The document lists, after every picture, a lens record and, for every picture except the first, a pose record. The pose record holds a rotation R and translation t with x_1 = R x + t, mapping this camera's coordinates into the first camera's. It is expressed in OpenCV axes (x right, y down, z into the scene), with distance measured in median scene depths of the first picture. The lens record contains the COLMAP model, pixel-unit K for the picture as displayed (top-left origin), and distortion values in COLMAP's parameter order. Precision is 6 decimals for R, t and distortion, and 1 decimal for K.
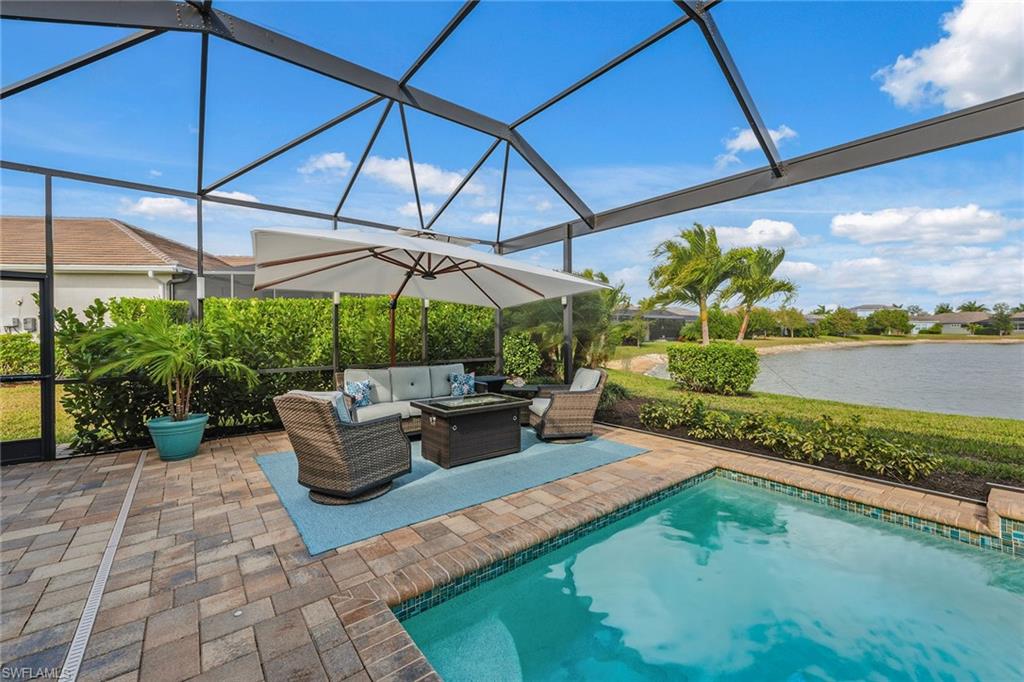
lens RADIAL K [[413.7, 0, 514.9], [0, 413.7, 337.3], [0, 0, 1]] dist [-0.000259, -0.000033]
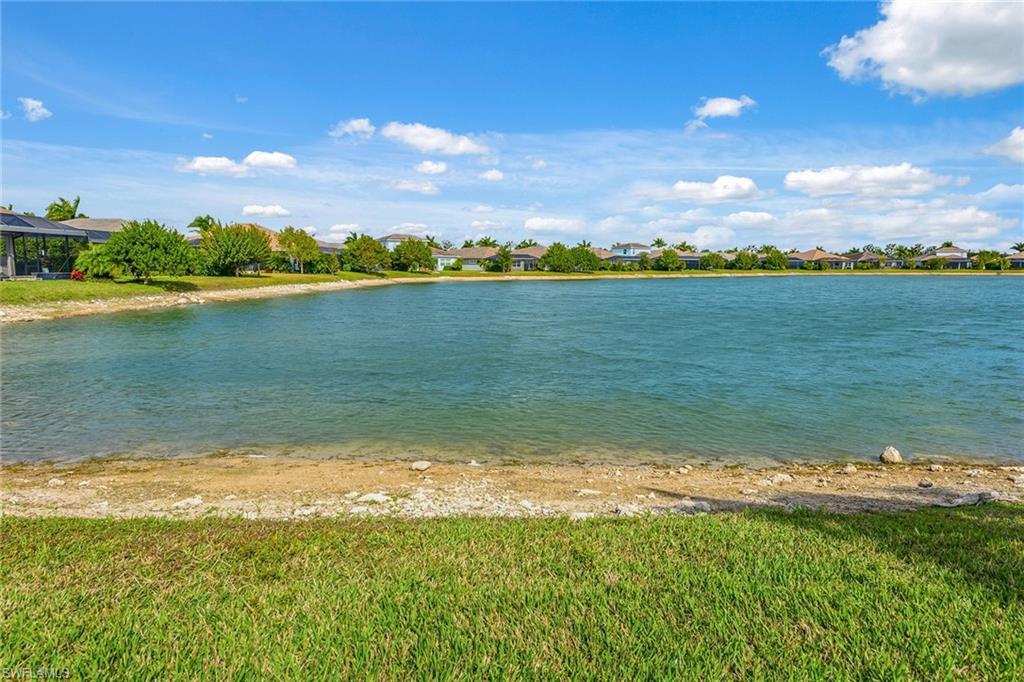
lens RADIAL K [[607.4, 0, 514.4], [0, 607.4, 335.4], [0, 0, 1]] dist [-0.000716, -0.000607]
pose [[0.654697, -0.075455, 0.752116, 0.098721], [0.000892, 0.995082, 0.099054, 0.002187], [-0.755891, -0.064179, 0.651545, 0.034454]]
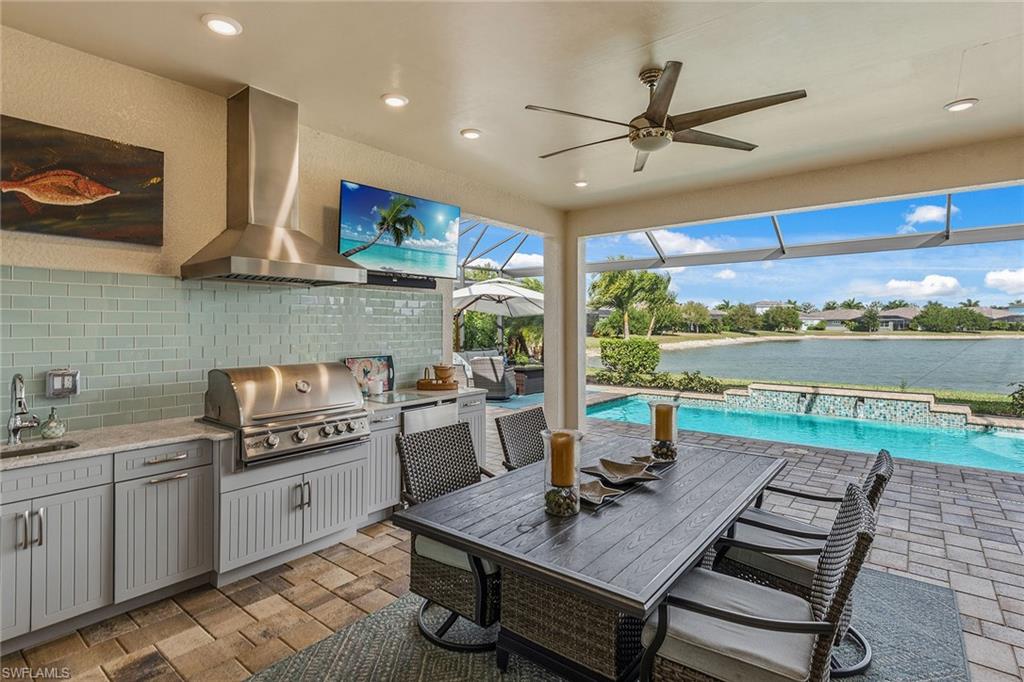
lens RADIAL K [[502.0, 0, 508.9], [0, 502.0, 330.1], [0, 0, 1]] dist [0.002552, -0.001502]
pose [[0.975129, 0.003781, 0.221604, -0.038738], [-0.002958, 0.999987, -0.004044, -0.000600], [-0.221616, 0.003288, 0.975128, -0.072611]]
